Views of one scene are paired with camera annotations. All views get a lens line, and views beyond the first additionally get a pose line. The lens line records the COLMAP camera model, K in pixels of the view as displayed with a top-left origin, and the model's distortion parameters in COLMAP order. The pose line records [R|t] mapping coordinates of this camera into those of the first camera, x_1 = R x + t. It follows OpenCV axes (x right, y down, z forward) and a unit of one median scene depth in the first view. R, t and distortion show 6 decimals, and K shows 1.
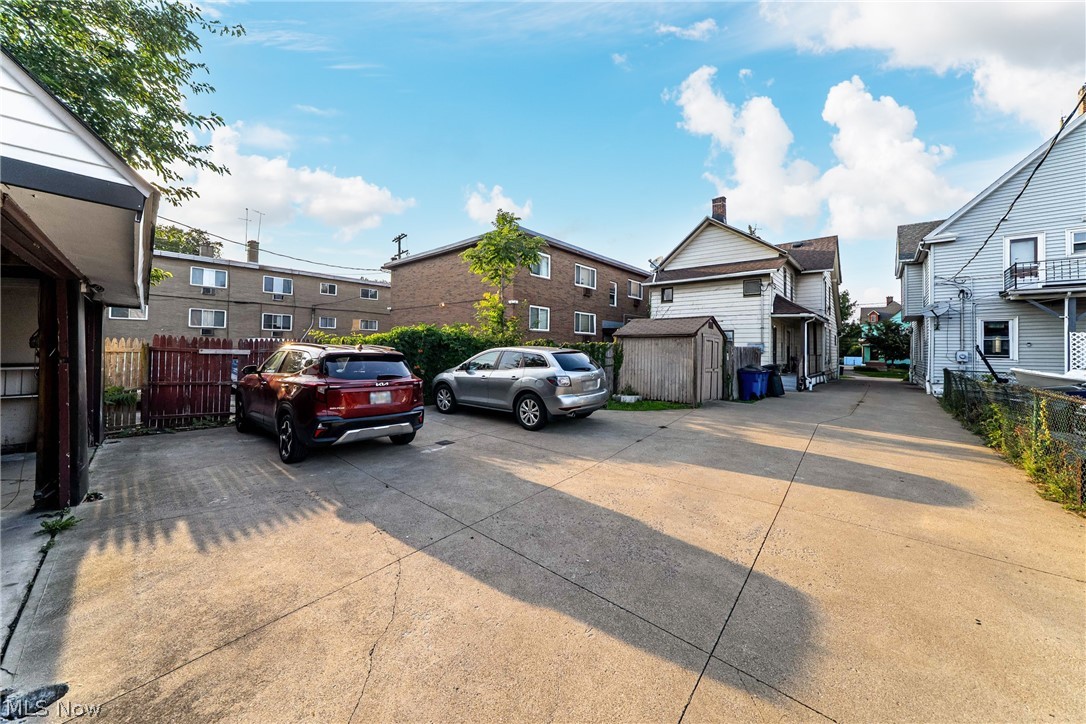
lens RADIAL K [[369.6, 0, 541.5], [0, 369.6, 338.7], [0, 0, 1]] dist [-0.024392, -0.000037]
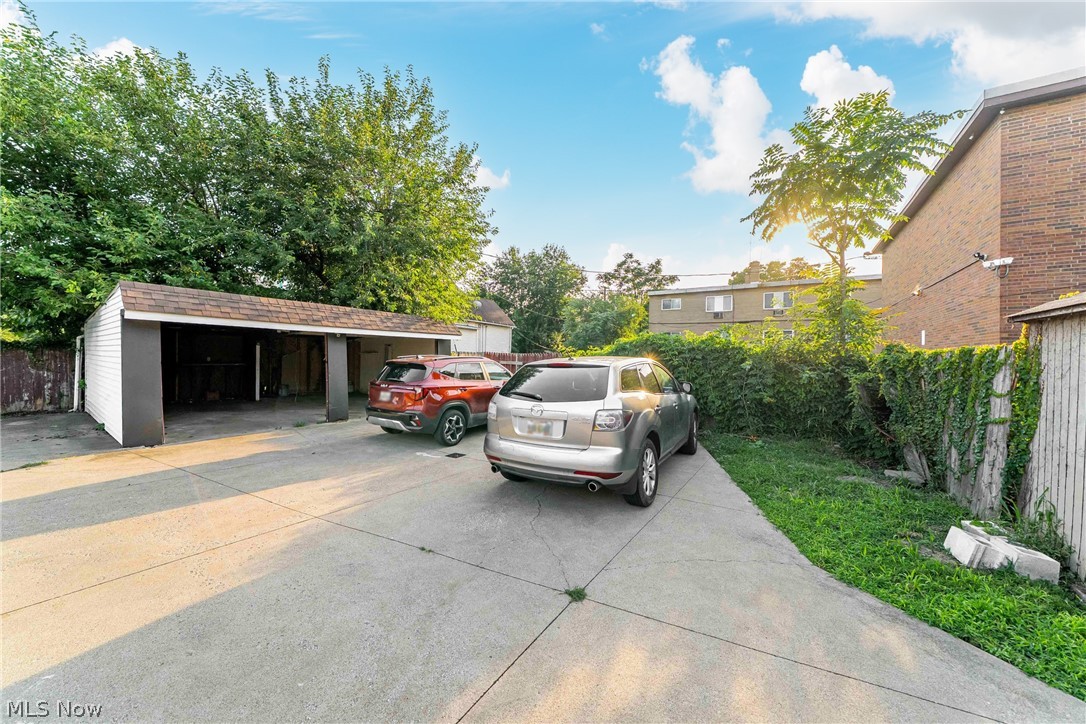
lens RADIAL K [[382.8, 0, 543.0], [0, 382.8, 362.0], [0, 0, 1]] dist [0.000011, -0.000013]
pose [[0.170452, 0.000539, -0.985366, 0.983088], [0.009972, 0.999948, 0.002272, 0.045593], [0.985315, -0.010213, 0.170438, 1.346653]]
